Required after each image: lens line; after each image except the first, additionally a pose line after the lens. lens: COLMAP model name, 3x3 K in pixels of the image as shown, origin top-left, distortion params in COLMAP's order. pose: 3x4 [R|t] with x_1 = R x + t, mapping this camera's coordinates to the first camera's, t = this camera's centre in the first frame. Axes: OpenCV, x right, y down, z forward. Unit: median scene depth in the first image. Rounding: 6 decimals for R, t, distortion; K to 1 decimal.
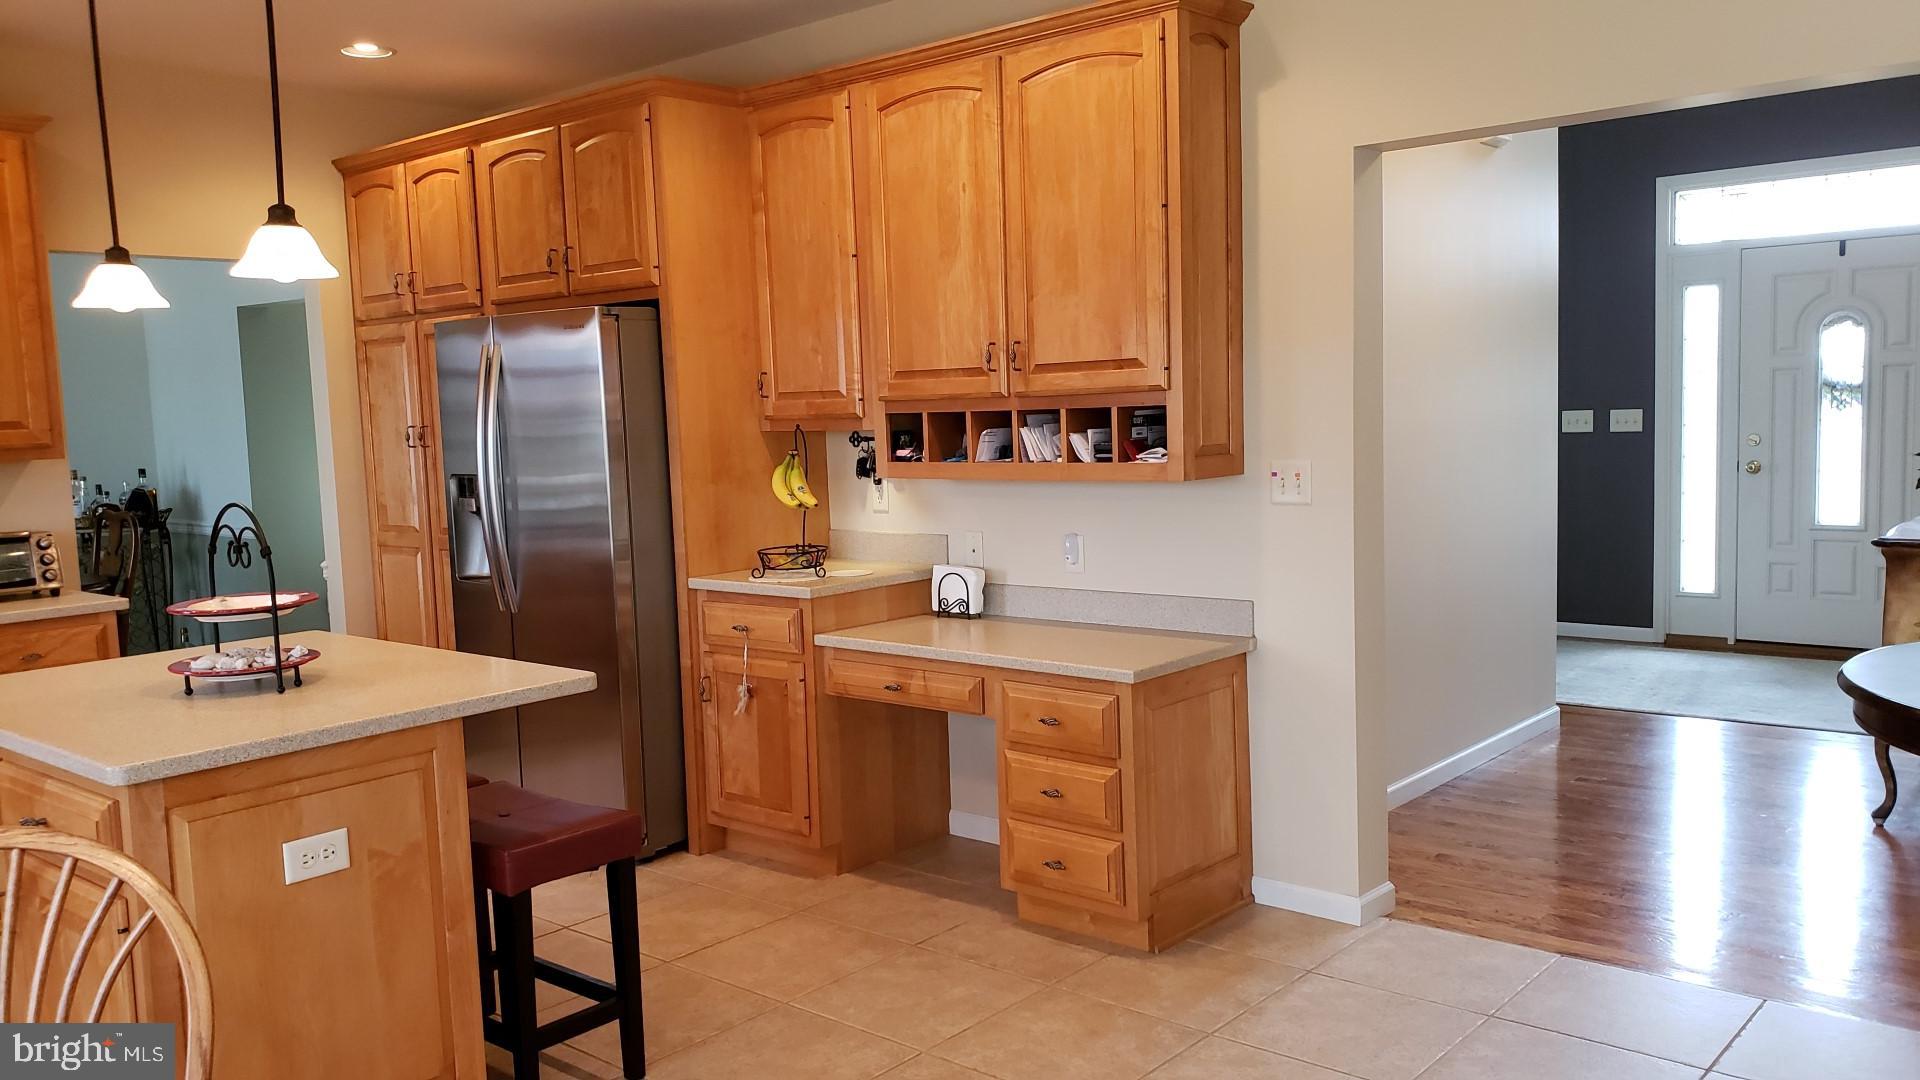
lens RADIAL K [[1496.2, 0, 971.3], [0, 1496.2, 548.3], [0, 0, 1]] dist [0.056358, -0.070734]
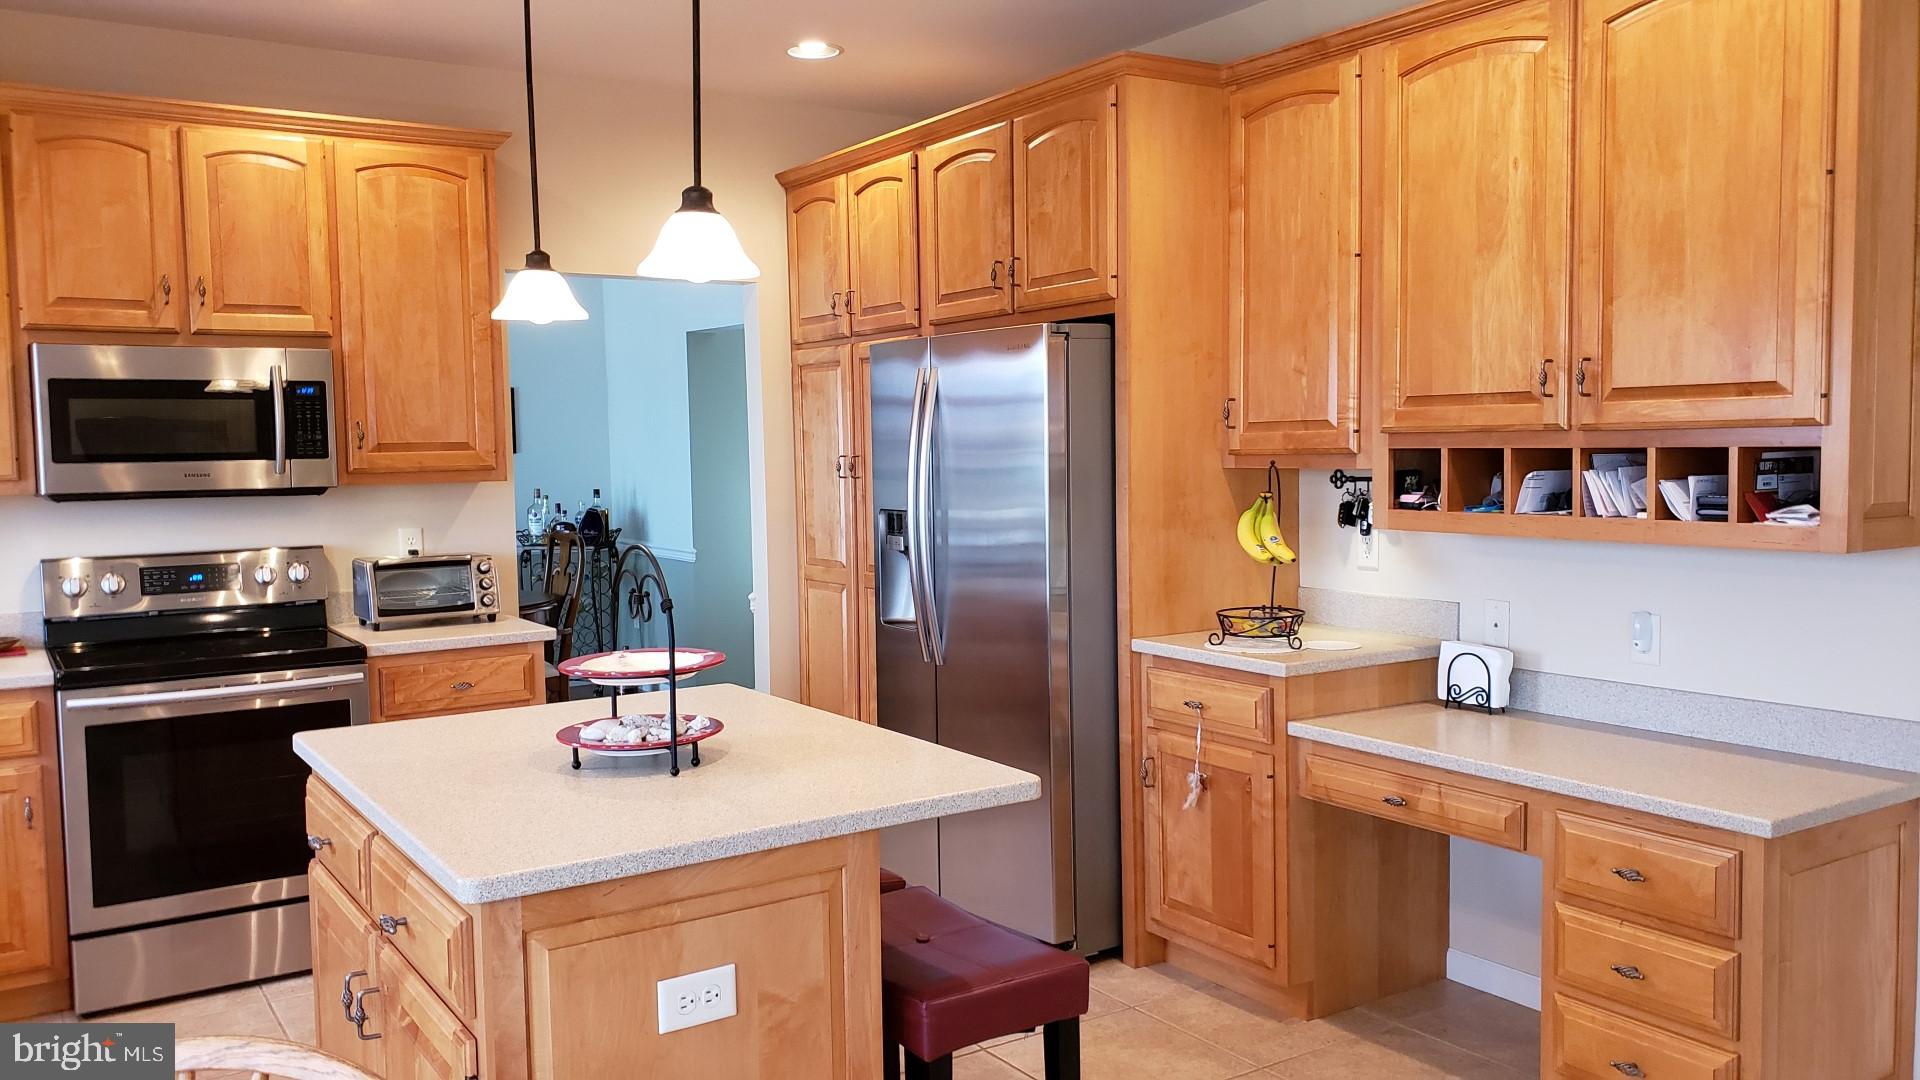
lens RADIAL K [[1496.2, 0, 942.2], [0, 1496.2, 544.0], [0, 0, 1]] dist [0.056358, -0.070734]
pose [[0.957655, 0.037651, -0.285446, -0.058517], [-0.044369, 0.998869, -0.017103, -0.016506], [0.284479, 0.029044, 0.958242, 0.169281]]
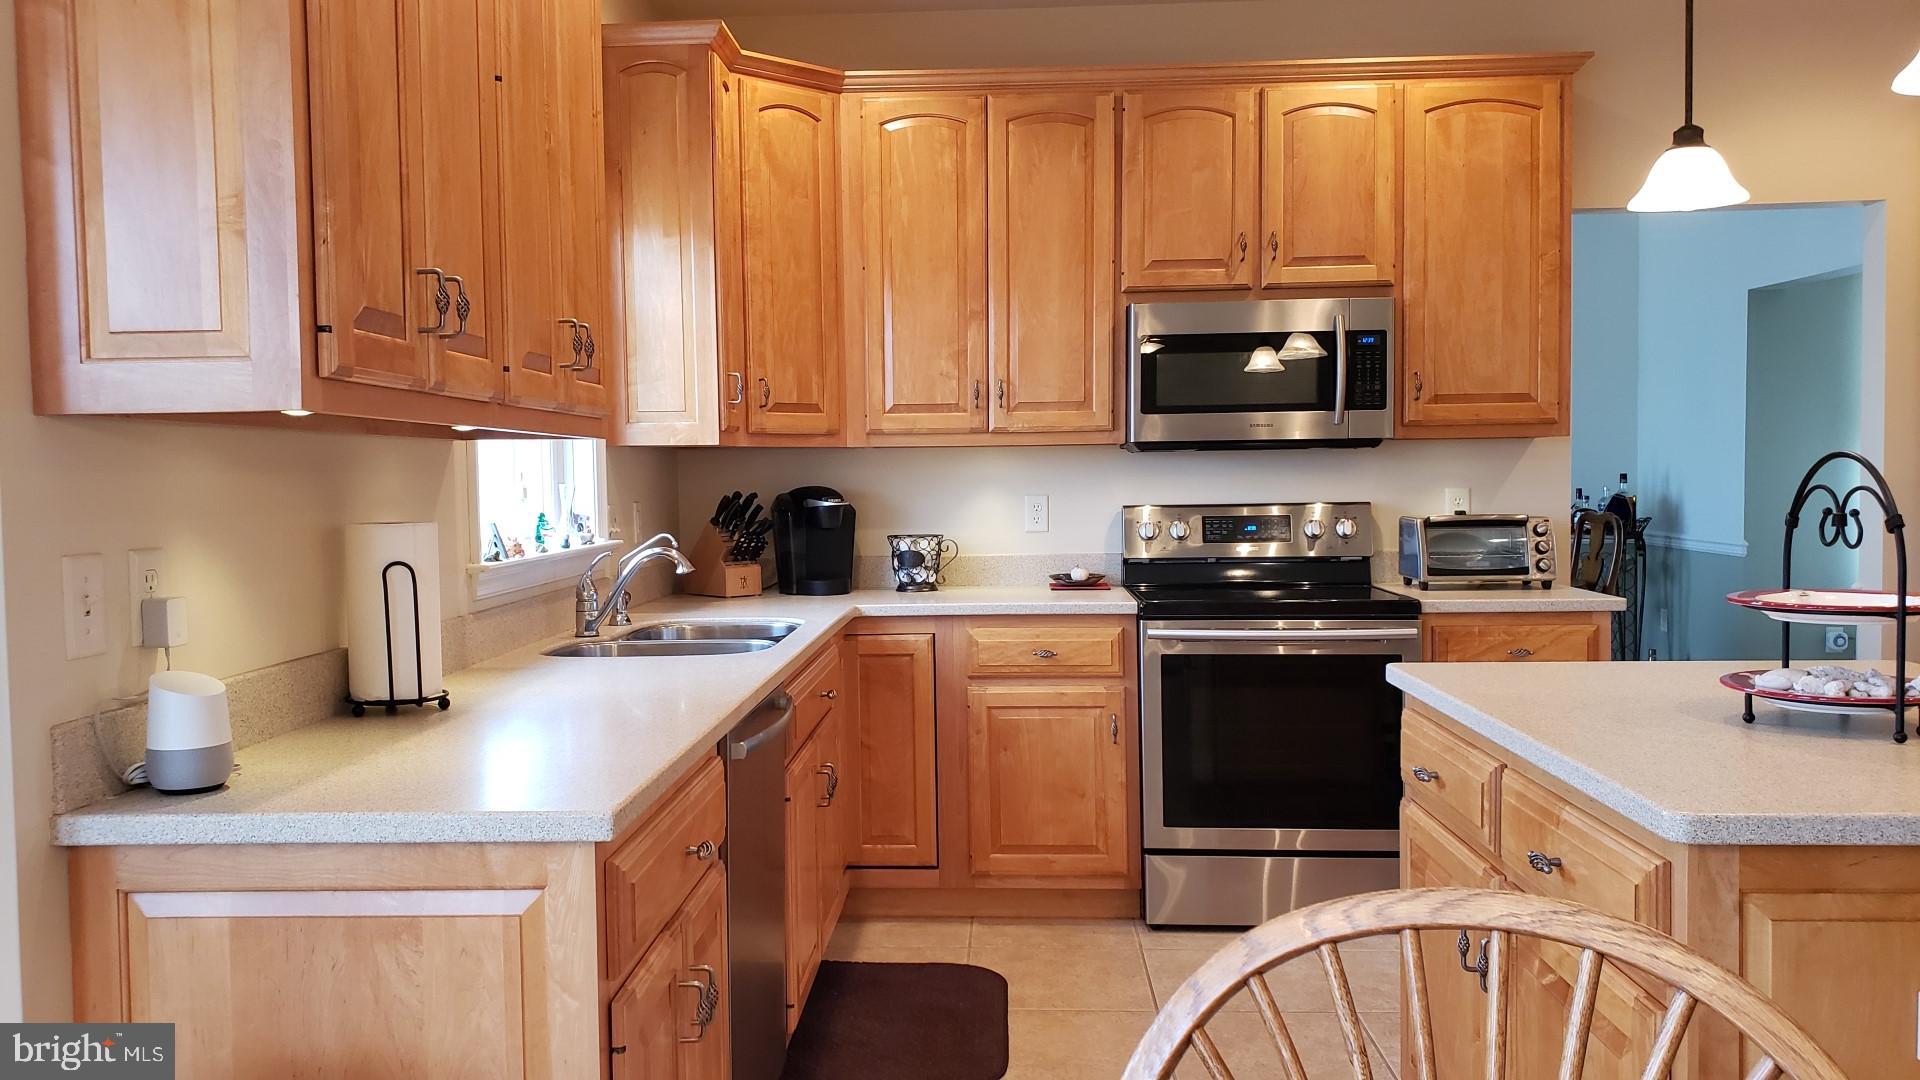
lens RADIAL K [[1496.2, 0, 930.4], [0, 1496.2, 538.0], [0, 0, 1]] dist [0.056358, -0.070734]
pose [[0.609236, 0.062509, -0.790522, -0.139329], [-0.087138, 0.996129, 0.011612, 0.025575], [0.788187, 0.061810, 0.612324, 0.184731]]
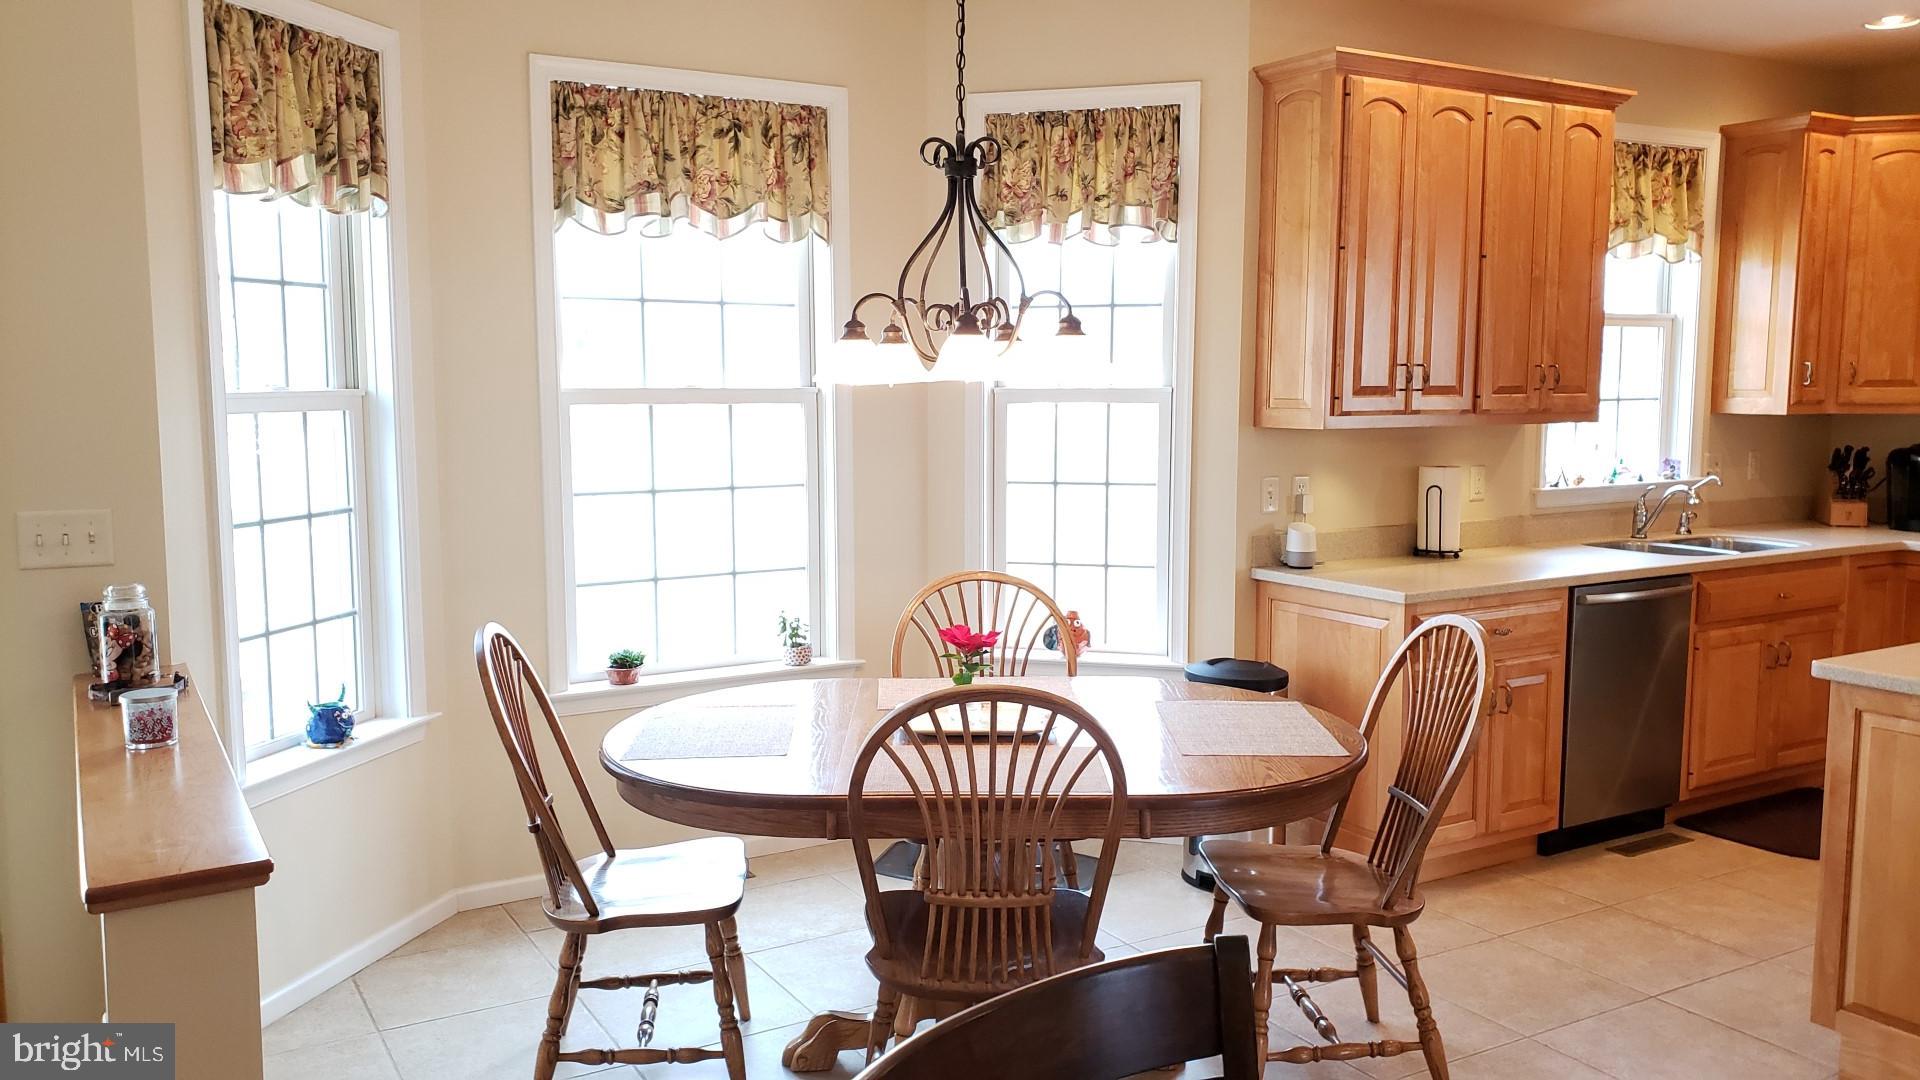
lens RADIAL K [[1496.2, 0, 980.5], [0, 1496.2, 547.8], [0, 0, 1]] dist [0.056358, -0.070734]
pose [[-0.318595, 0.147080, -0.936411, 0.499582], [-0.082342, 0.979860, 0.181919, -0.075045], [0.944308, 0.135064, -0.300068, 0.387846]]
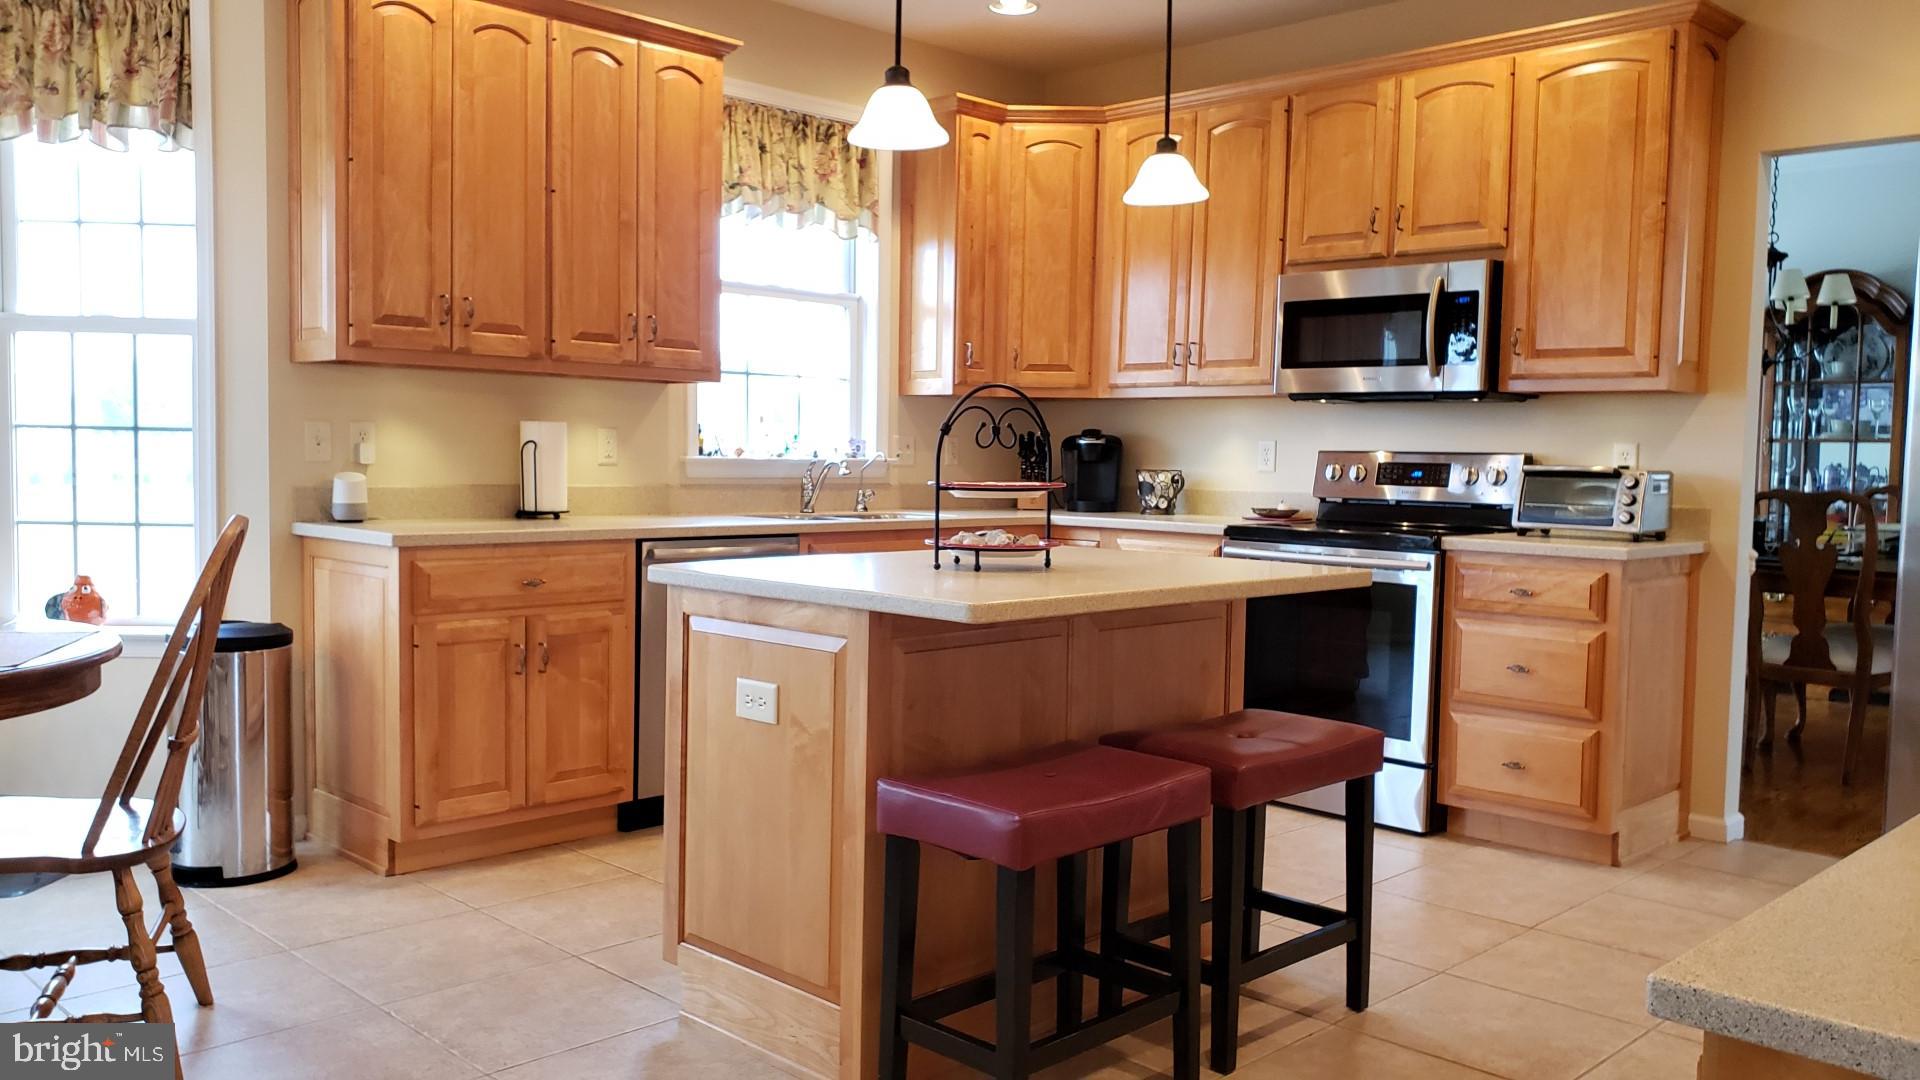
lens RADIAL K [[1496.2, 0, 949.9], [0, 1496.2, 550.4], [0, 0, 1]] dist [0.056358, -0.070734]
pose [[-0.077586, 0.102647, -0.991687, 0.352026], [-0.115816, 0.987024, 0.111226, -0.018033], [0.990236, 0.123482, -0.064692, 0.732305]]
